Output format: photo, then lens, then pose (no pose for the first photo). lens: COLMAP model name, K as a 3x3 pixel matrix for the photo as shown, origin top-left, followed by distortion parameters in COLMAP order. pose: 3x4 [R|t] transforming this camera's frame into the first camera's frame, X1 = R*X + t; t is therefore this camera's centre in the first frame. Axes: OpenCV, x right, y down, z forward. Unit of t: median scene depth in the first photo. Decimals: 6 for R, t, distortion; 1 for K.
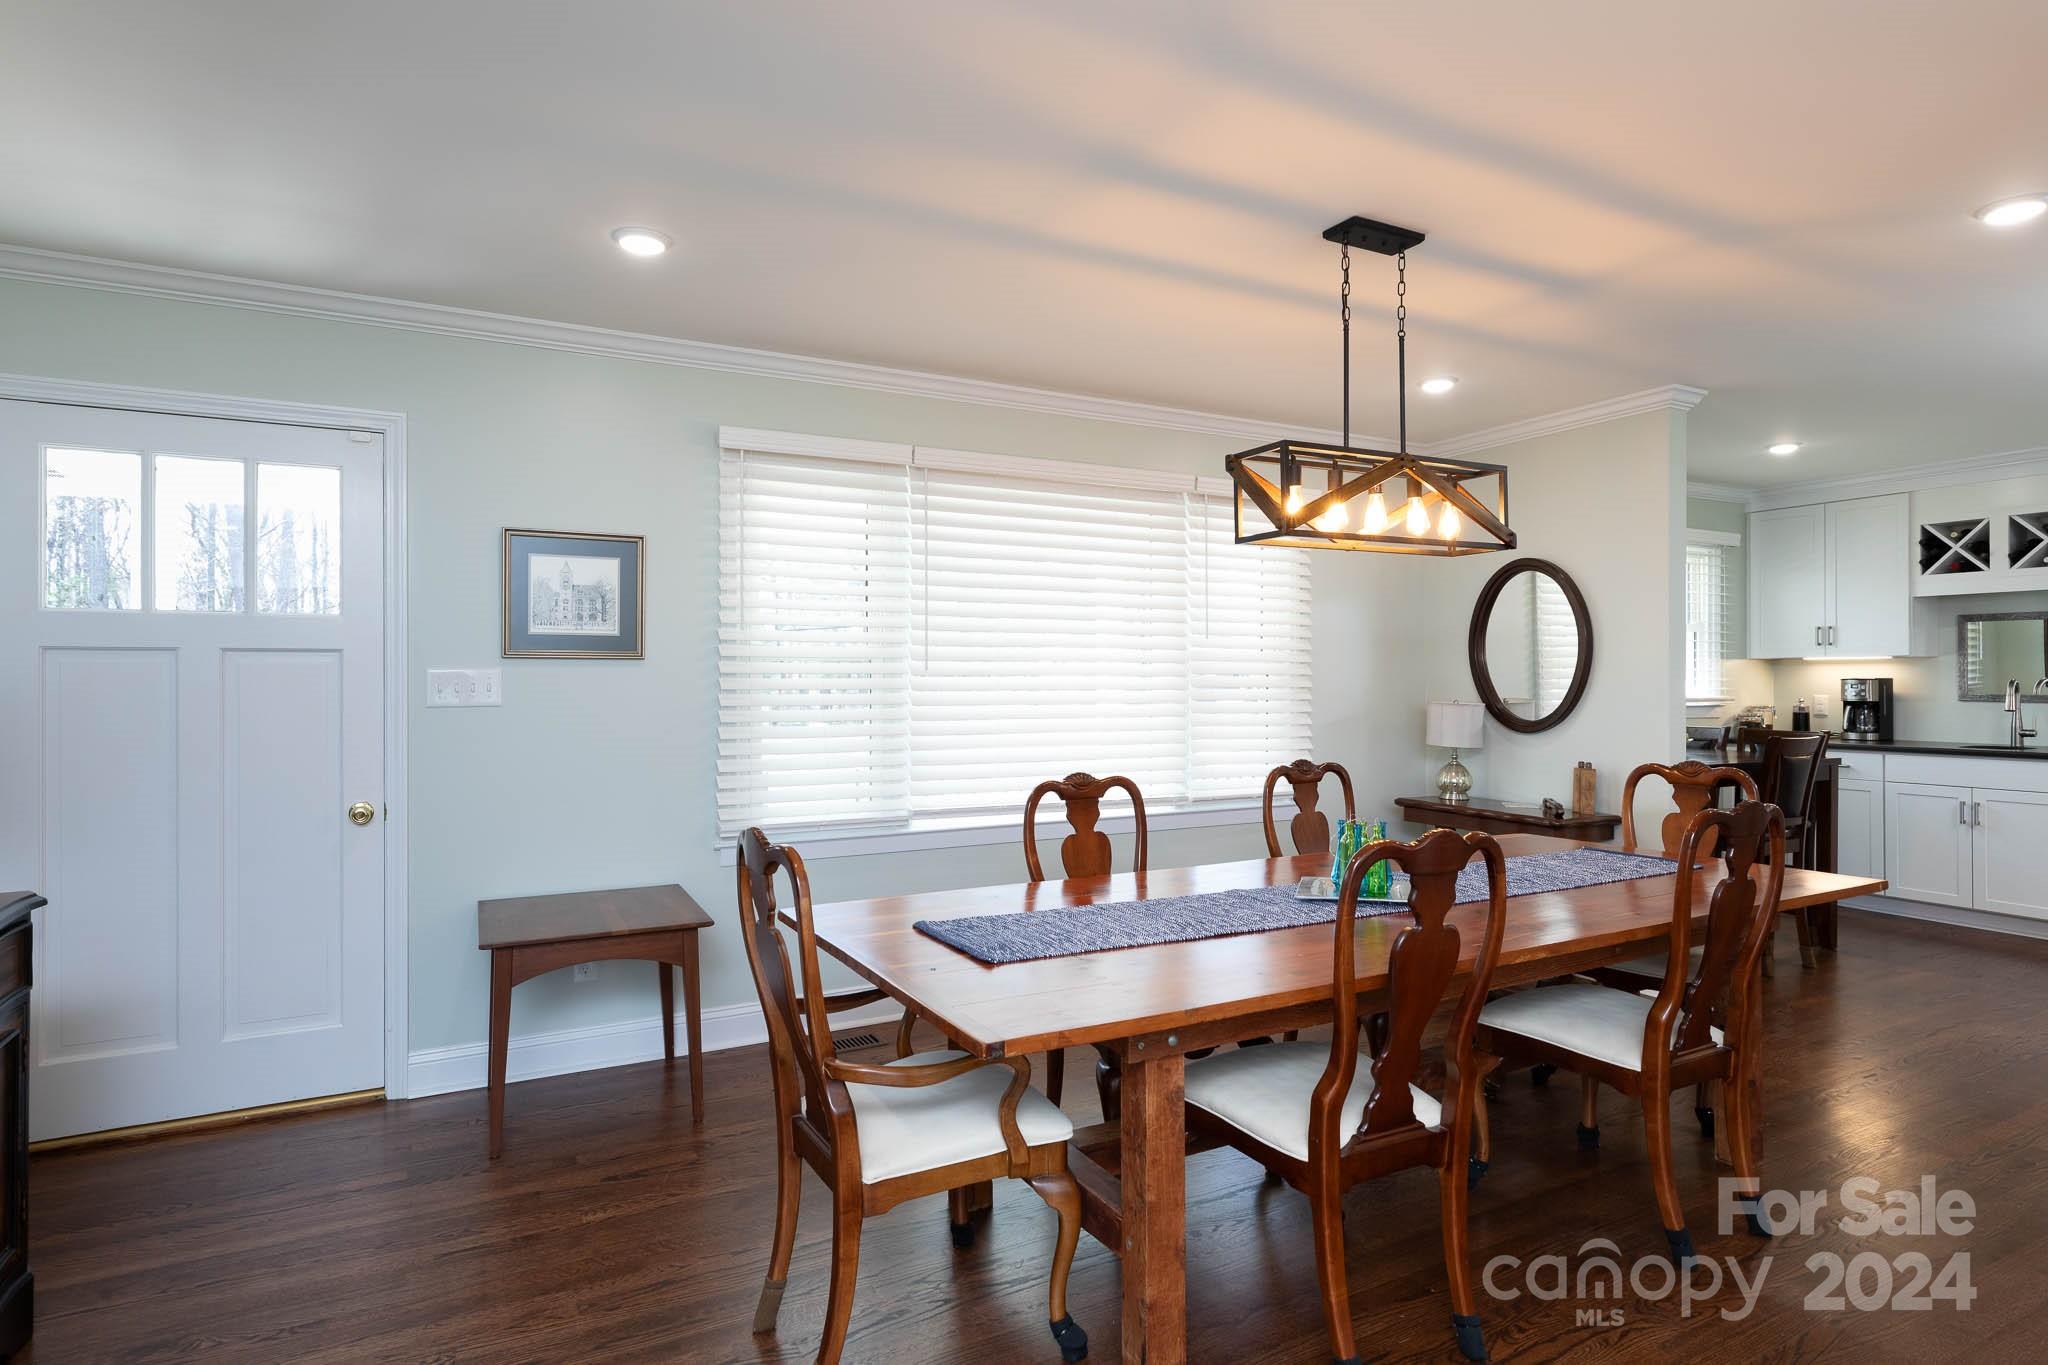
lens RADIAL K [[1067.2, 0, 1024.0], [0, 1067.2, 682.5], [0, 0, 1]] dist [-0.003087, -0.000978]
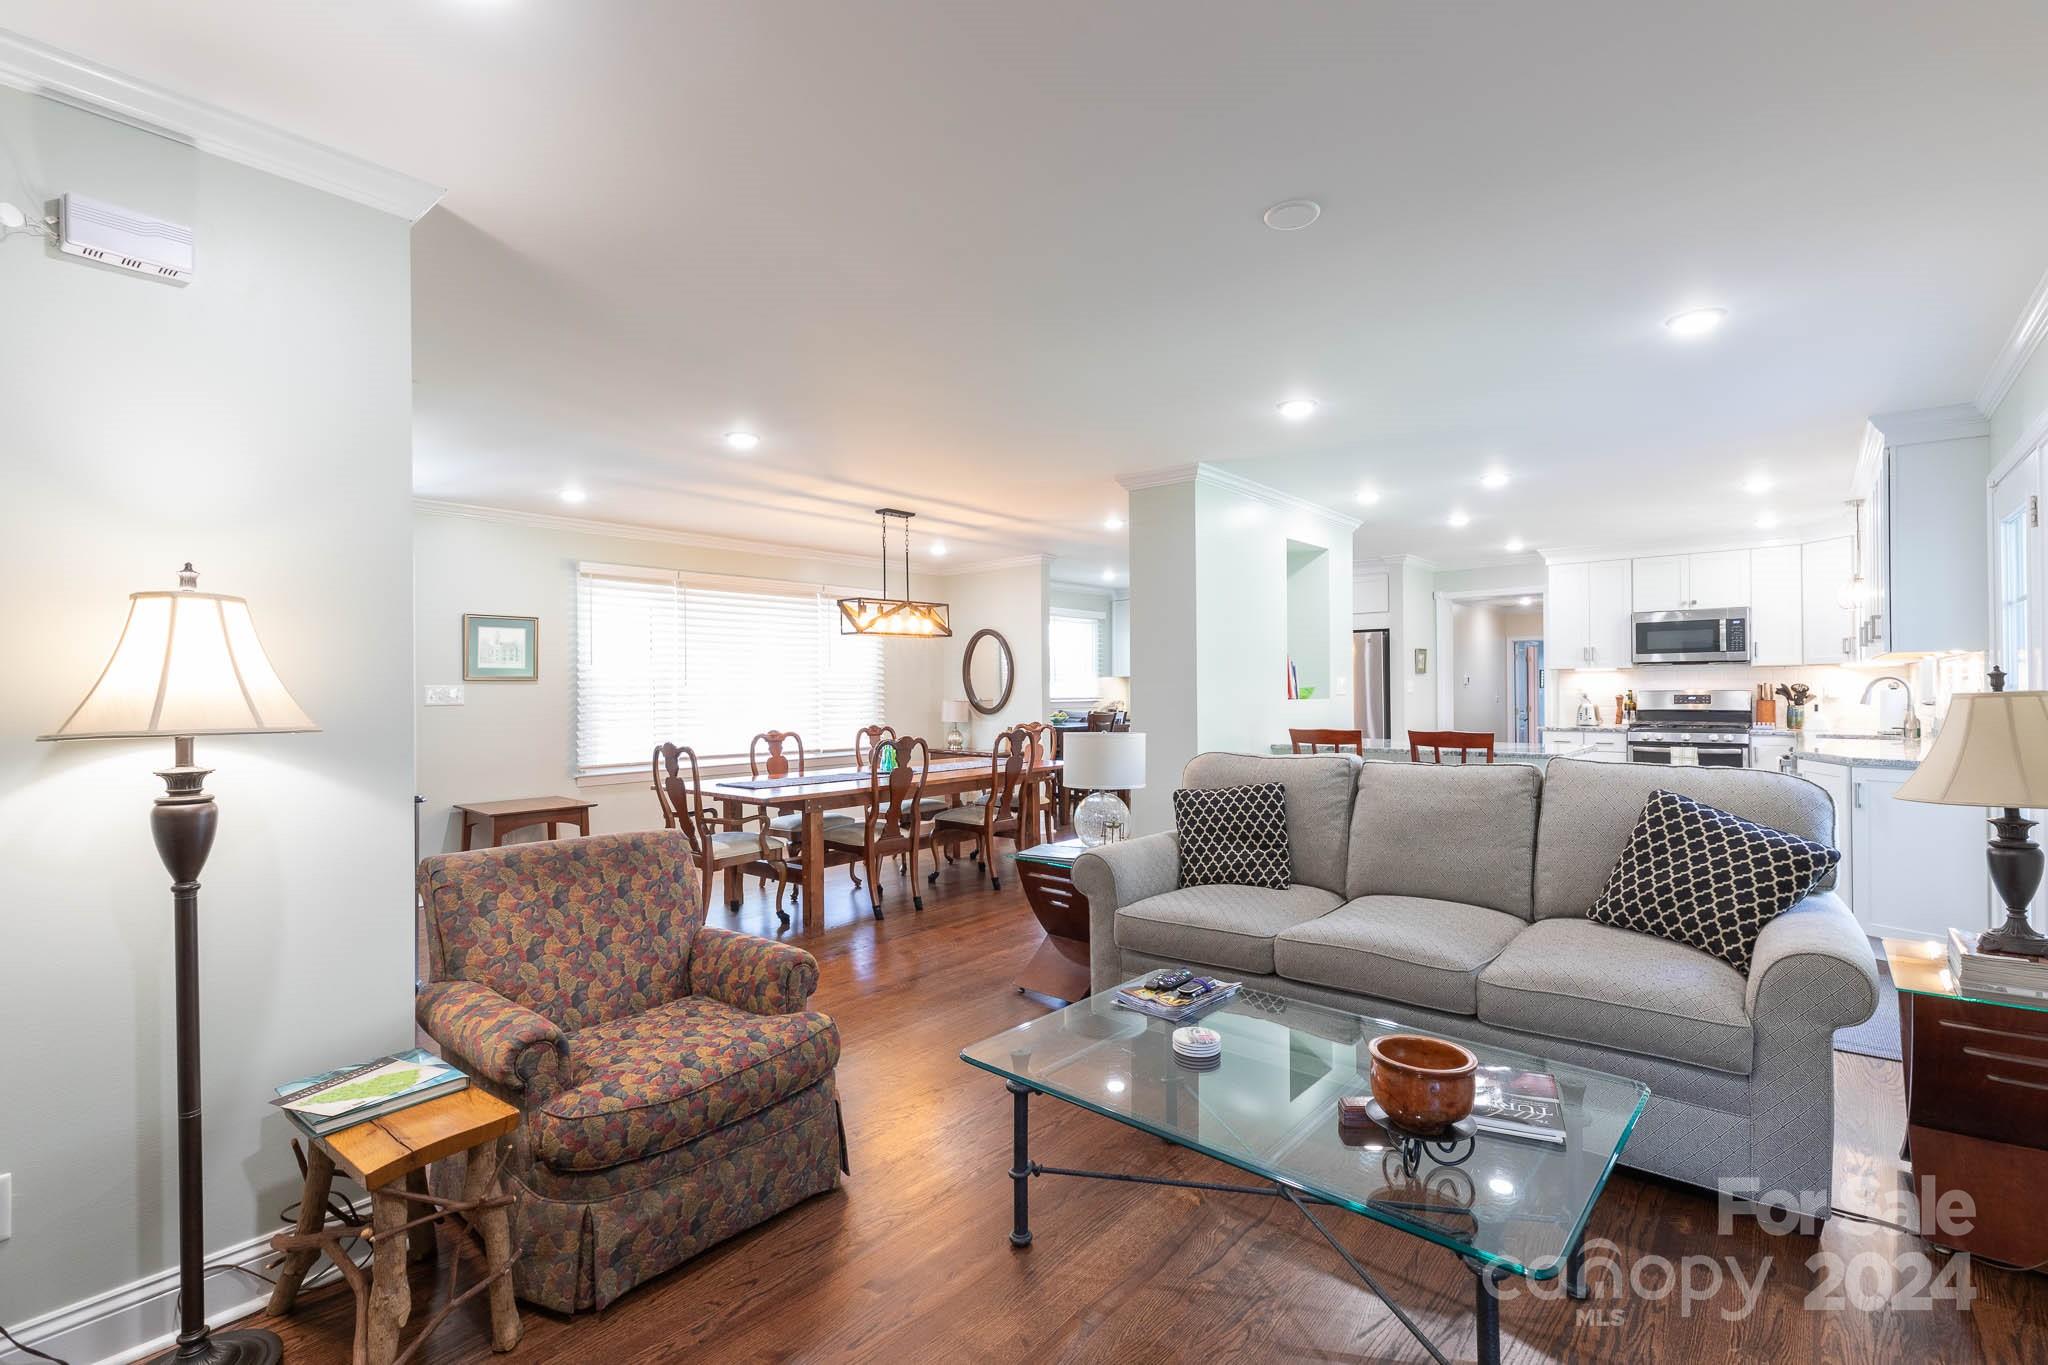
lens RADIAL K [[914.7, 0, 1024.0], [0, 914.7, 682.5], [0, 0, 1]] dist [0.000725, -0.000001]
pose [[0.929693, -0.003717, 0.368315, -0.157959], [0.008130, 0.999913, -0.010431, 0.006759], [-0.368244, 0.012692, 0.929642, -0.941416]]
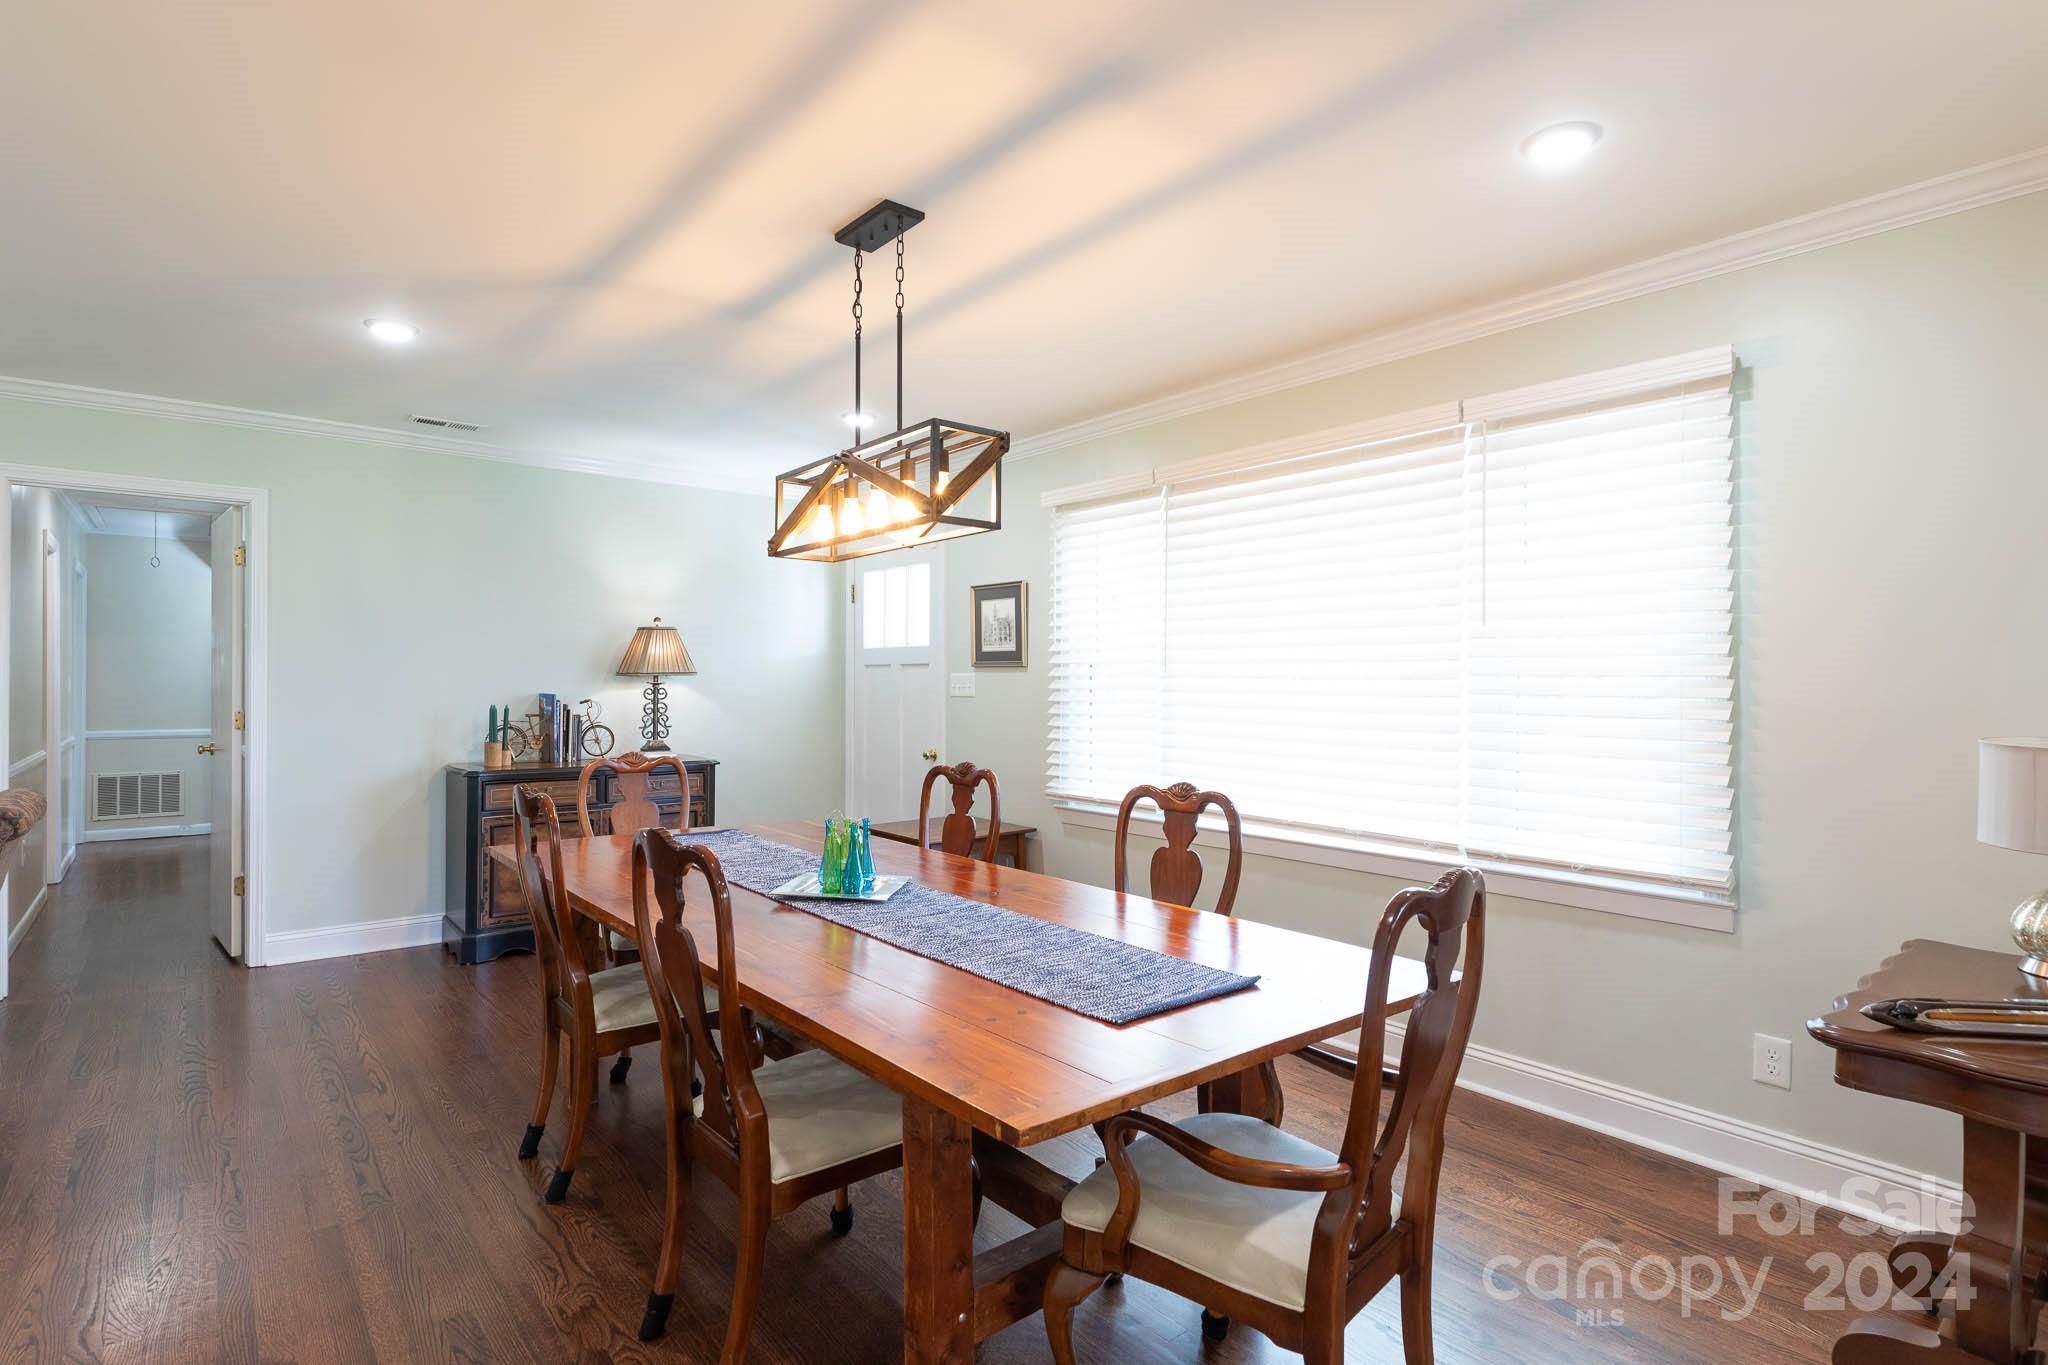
lens RADIAL K [[1032.1, 0, 1020.8], [0, 1032.1, 667.9], [0, 0, 1]] dist [-0.003037, -0.000234]
pose [[0.190779, -0.014058, -0.981532, 1.060451], [-0.026777, 0.999451, -0.019520, 0.005921], [0.981268, 0.030007, 0.190298, 0.791499]]
